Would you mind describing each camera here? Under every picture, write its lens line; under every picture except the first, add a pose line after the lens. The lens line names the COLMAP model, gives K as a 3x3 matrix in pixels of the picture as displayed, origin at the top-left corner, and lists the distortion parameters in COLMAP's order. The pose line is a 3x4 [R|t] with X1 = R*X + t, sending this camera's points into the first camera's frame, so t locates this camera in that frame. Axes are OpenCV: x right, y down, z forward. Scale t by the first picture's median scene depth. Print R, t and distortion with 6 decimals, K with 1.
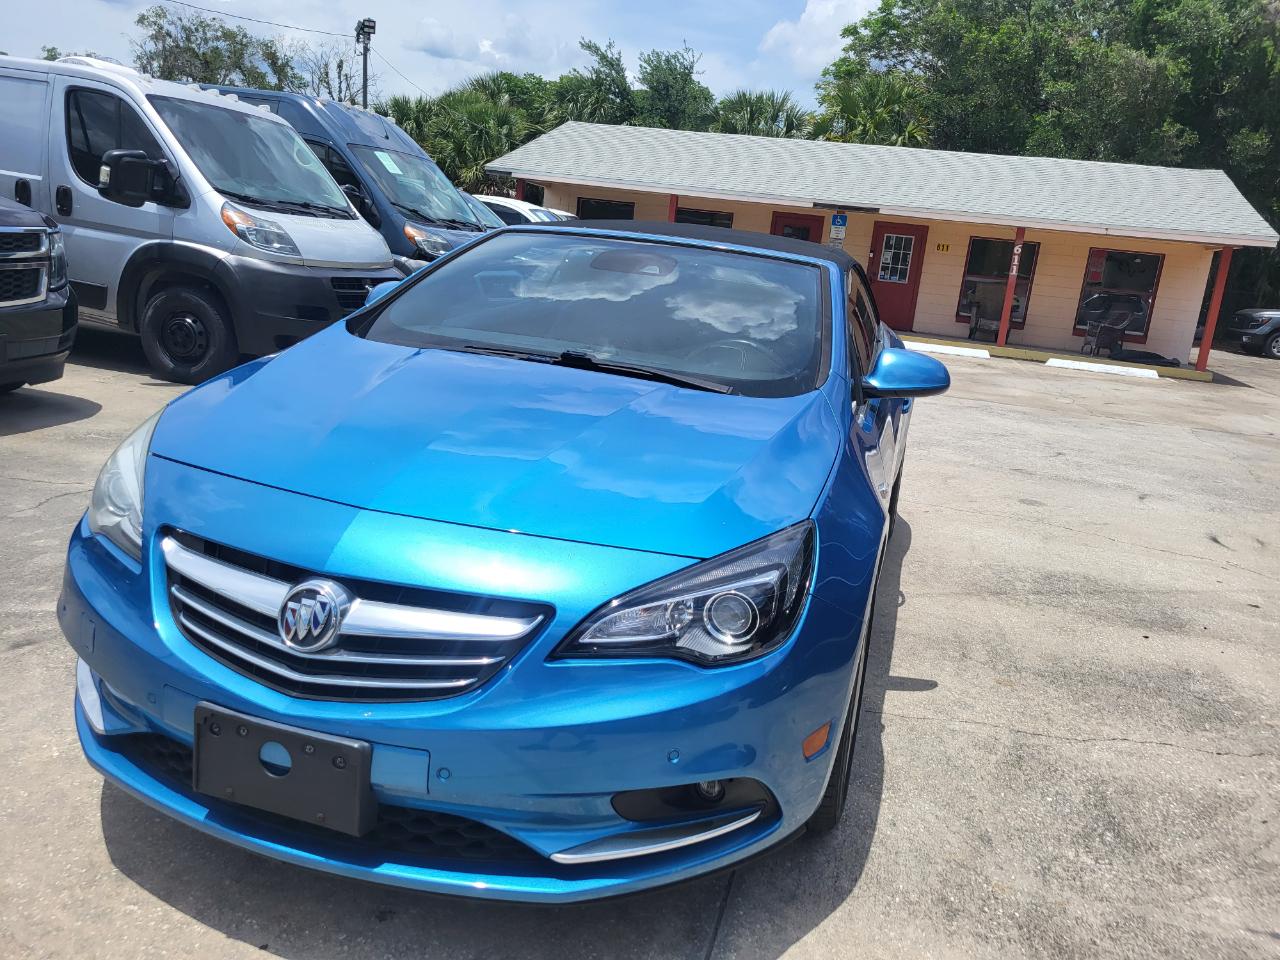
lens RADIAL K [[952.1, 0, 642.2], [0, 952.1, 450.0], [0, 0, 1]] dist [0.032603, -0.013575]
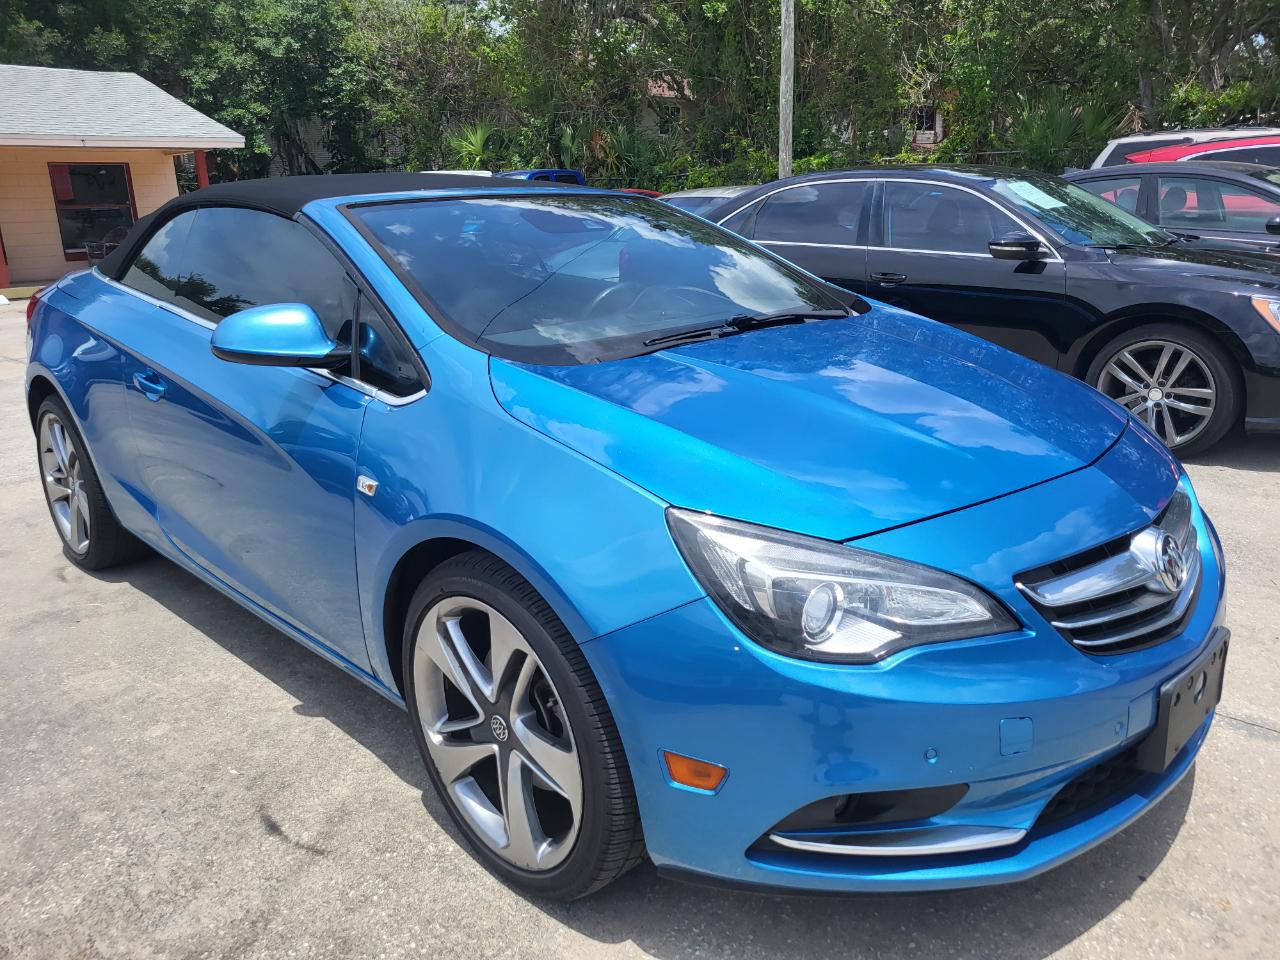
lens RADIAL K [[966.3, 0, 658.6], [0, 966.3, 450.1], [0, 0, 1]] dist [0.054421, -0.047229]
pose [[0.465407, -0.336463, 0.818650, -0.251826], [0.262759, 0.935753, 0.235212, -0.059007], [-0.845194, 0.105639, 0.523915, 0.156394]]
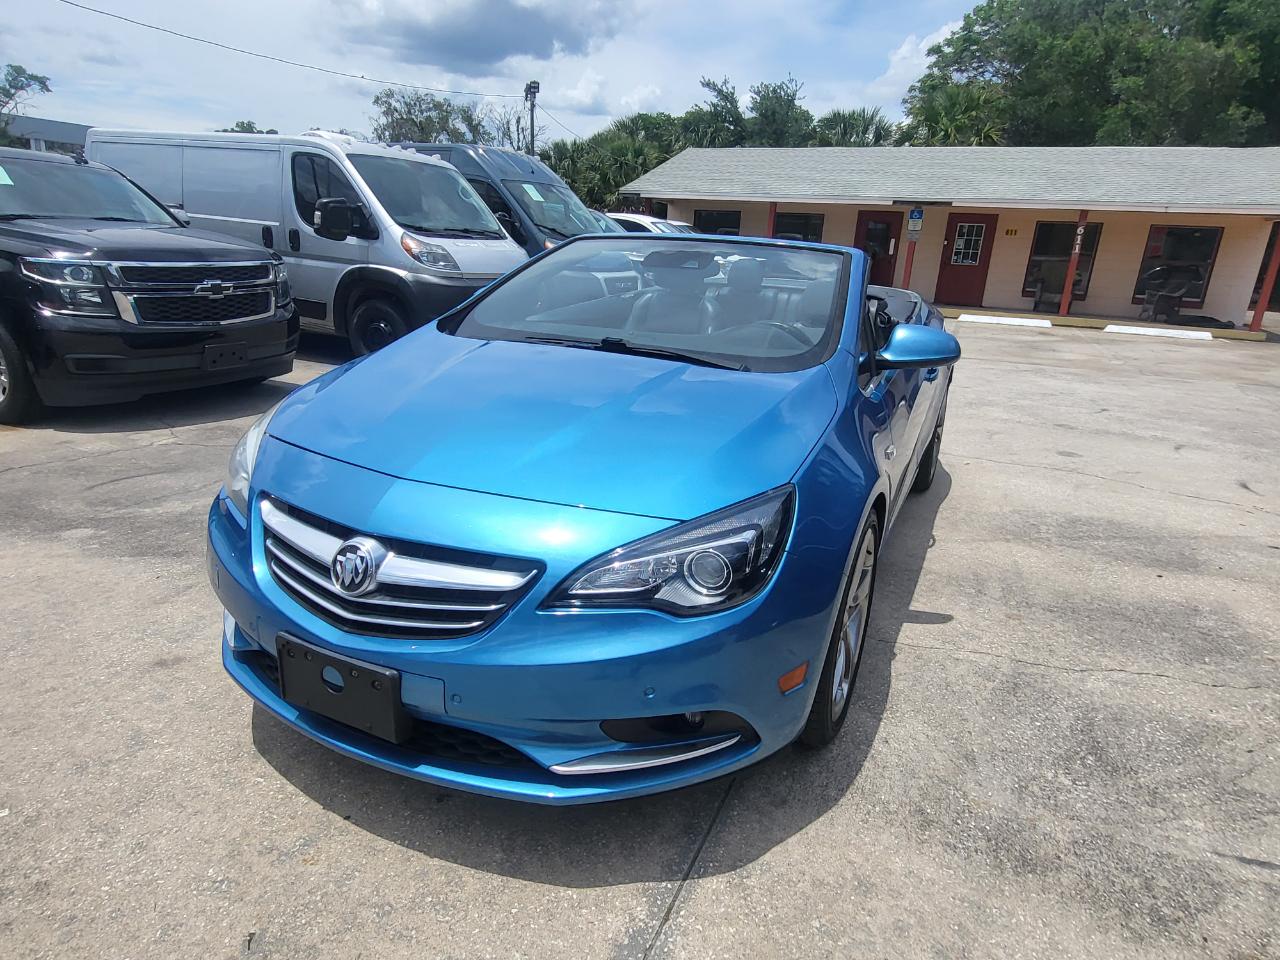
lens RADIAL K [[745.7, 0, 631.2], [0, 745.7, 474.3], [0, 0, 1]] dist [-0.001230, -0.002766]
pose [[0.984684, -0.010305, -0.174042, 0.039568], [0.024071, 0.996728, 0.077167, -0.002038], [0.172677, -0.080175, 0.981710, 0.031046]]
